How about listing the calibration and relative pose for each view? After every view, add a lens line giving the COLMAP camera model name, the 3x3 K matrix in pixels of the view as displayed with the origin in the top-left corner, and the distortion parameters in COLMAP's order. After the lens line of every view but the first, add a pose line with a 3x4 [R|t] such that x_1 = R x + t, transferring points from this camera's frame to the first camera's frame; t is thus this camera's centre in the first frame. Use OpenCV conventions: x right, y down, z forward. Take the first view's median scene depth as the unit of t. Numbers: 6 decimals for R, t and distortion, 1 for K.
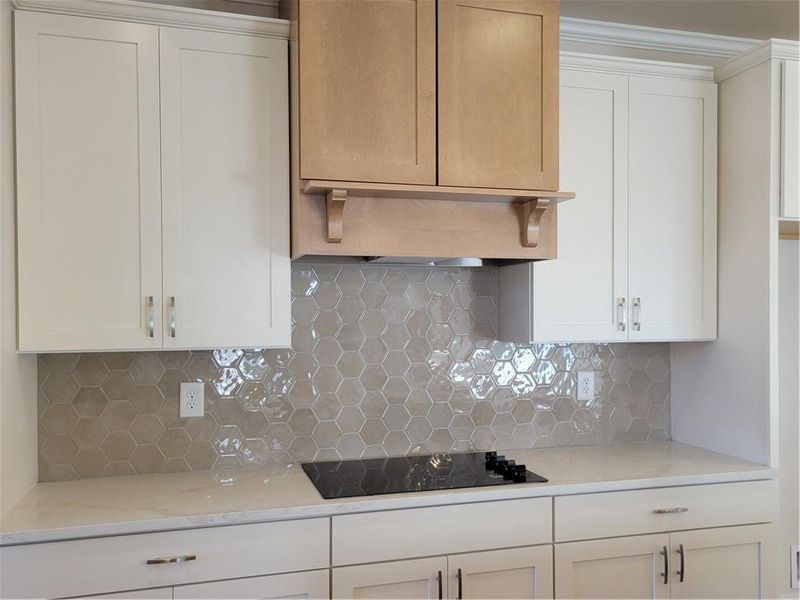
lens RADIAL K [[724.6, 0, 415.8], [0, 724.6, 320.4], [0, 0, 1]] dist [0.041718, 0.000367]
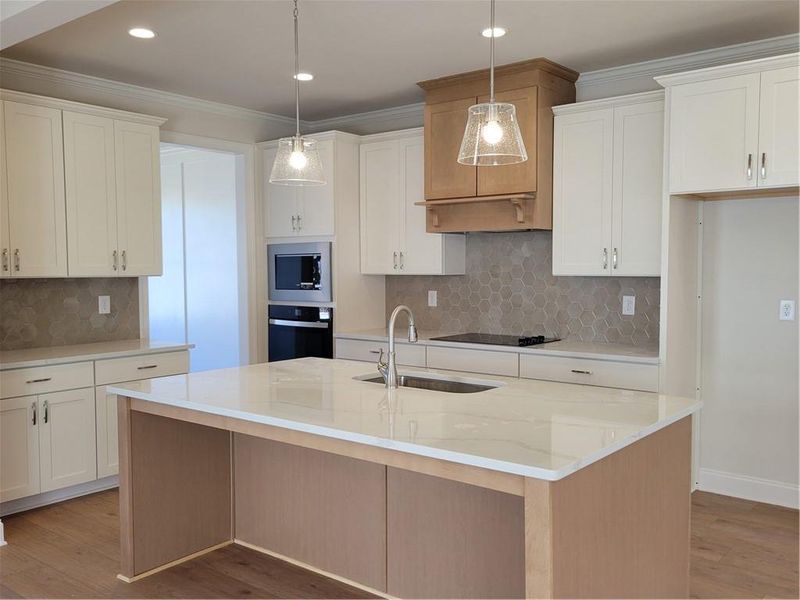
lens RADIAL K [[724.6, 0, 415.8], [0, 724.6, 320.4], [0, 0, 1]] dist [0.041718, 0.000367]
pose [[0.566877, 0.063515, -0.821350, 1.500986], [-0.006957, 0.997357, 0.072324, 0.016724], [0.823773, -0.035284, 0.565821, -0.293853]]
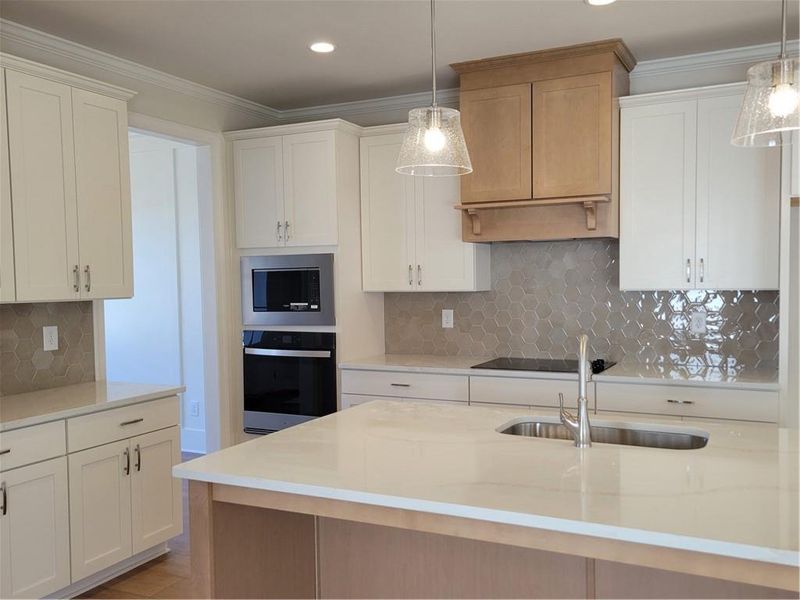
lens RADIAL K [[718.5, 0, 427.6], [0, 718.5, 325.6], [0, 0, 1]] dist [0.043050, -0.008273]
pose [[0.740642, 0.037536, -0.670851, 0.933331], [0.004476, 0.998141, 0.060790, 0.012551], [0.671885, -0.048026, 0.739097, -0.434515]]
